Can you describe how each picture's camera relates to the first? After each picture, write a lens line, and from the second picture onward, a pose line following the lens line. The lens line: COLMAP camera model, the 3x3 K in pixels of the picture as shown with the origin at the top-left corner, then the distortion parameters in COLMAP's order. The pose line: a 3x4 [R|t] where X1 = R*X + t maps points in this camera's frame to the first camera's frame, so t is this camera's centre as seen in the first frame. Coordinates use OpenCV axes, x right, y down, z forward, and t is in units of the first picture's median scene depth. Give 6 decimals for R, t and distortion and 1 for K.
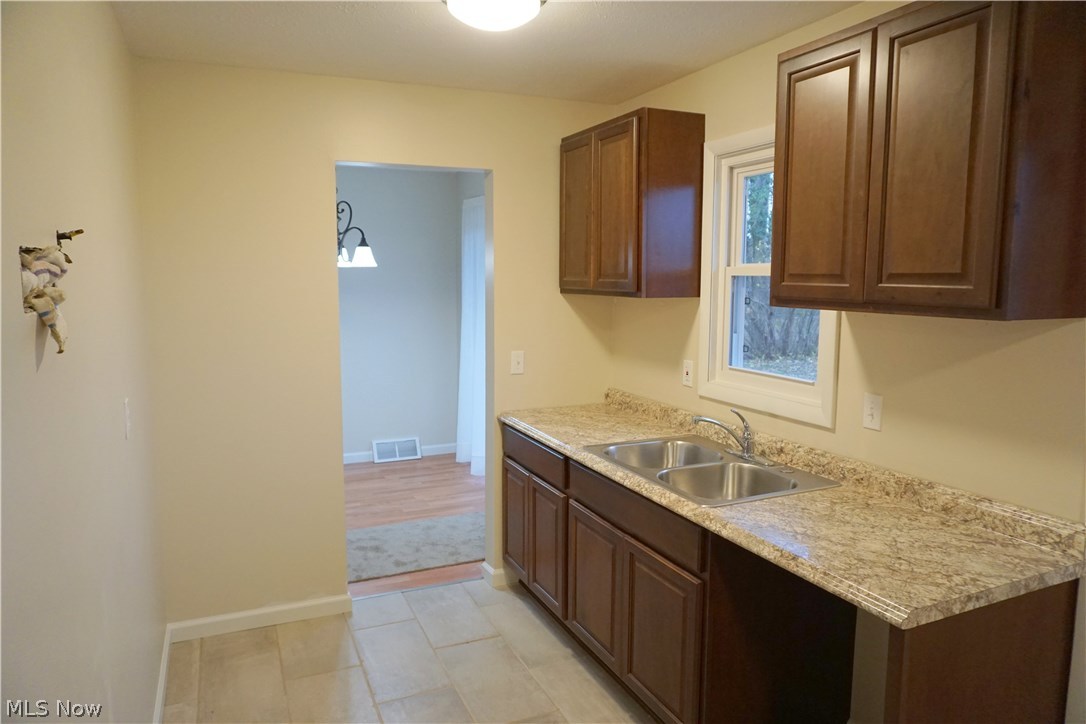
lens RADIAL K [[728.9, 0, 544.2], [0, 728.9, 367.4], [0, 0, 1]] dist [-0.050747, 0.041822]
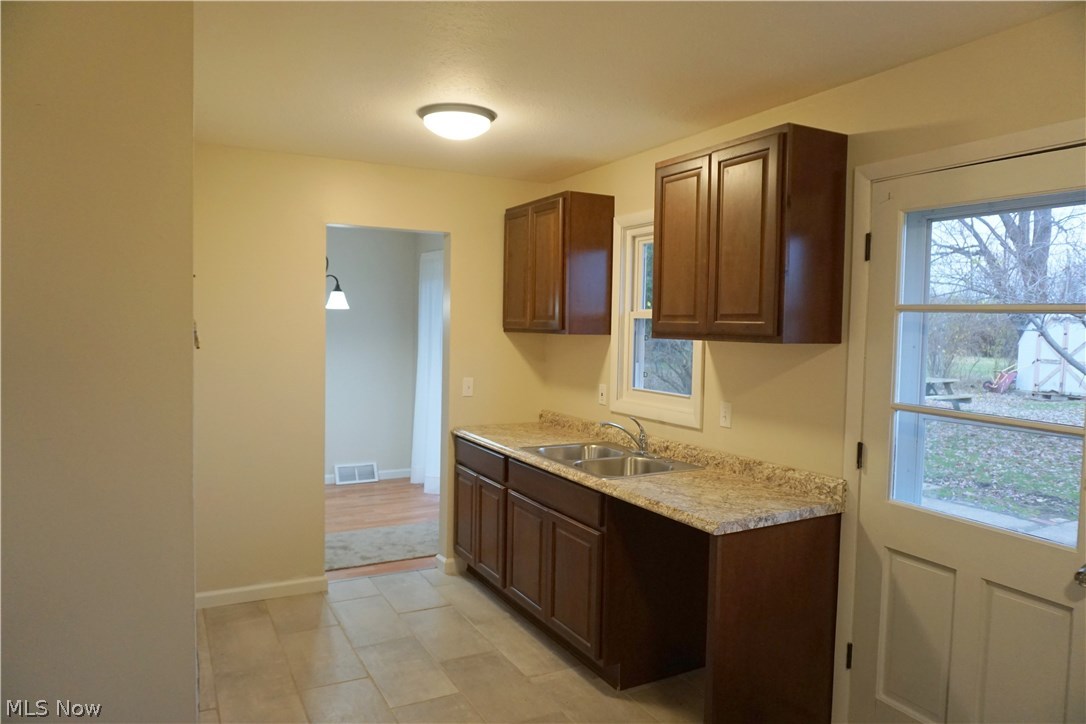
lens RADIAL K [[728.9, 0, 544.2], [0, 728.9, 367.4], [0, 0, 1]] dist [-0.050747, 0.041822]
pose [[0.997250, 0.012112, 0.073108, 0.001644], [-0.007063, 0.997596, -0.068938, 0.053720], [-0.073768, 0.068232, 0.994939, -0.289053]]
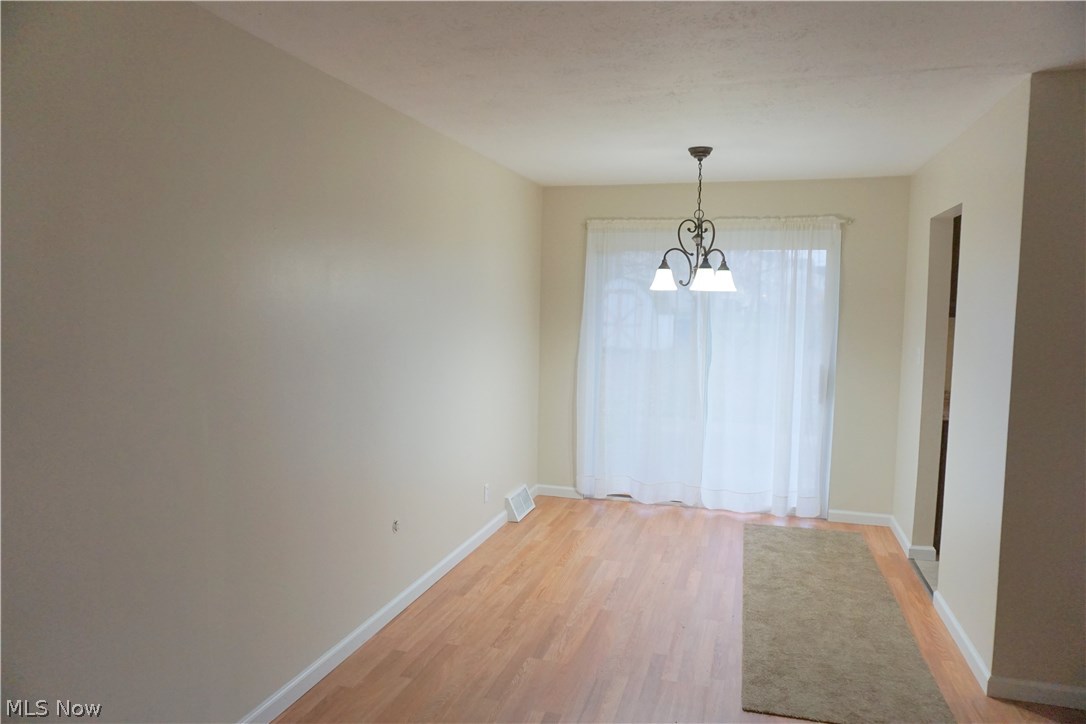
lens RADIAL K [[728.9, 0, 544.2], [0, 728.9, 367.4], [0, 0, 1]] dist [-0.050747, 0.041822]
pose [[0.658410, -0.060988, 0.750184, -1.701889], [0.079749, 0.996754, 0.011041, -0.106141], [-0.748423, 0.052556, 0.661137, 0.849611]]
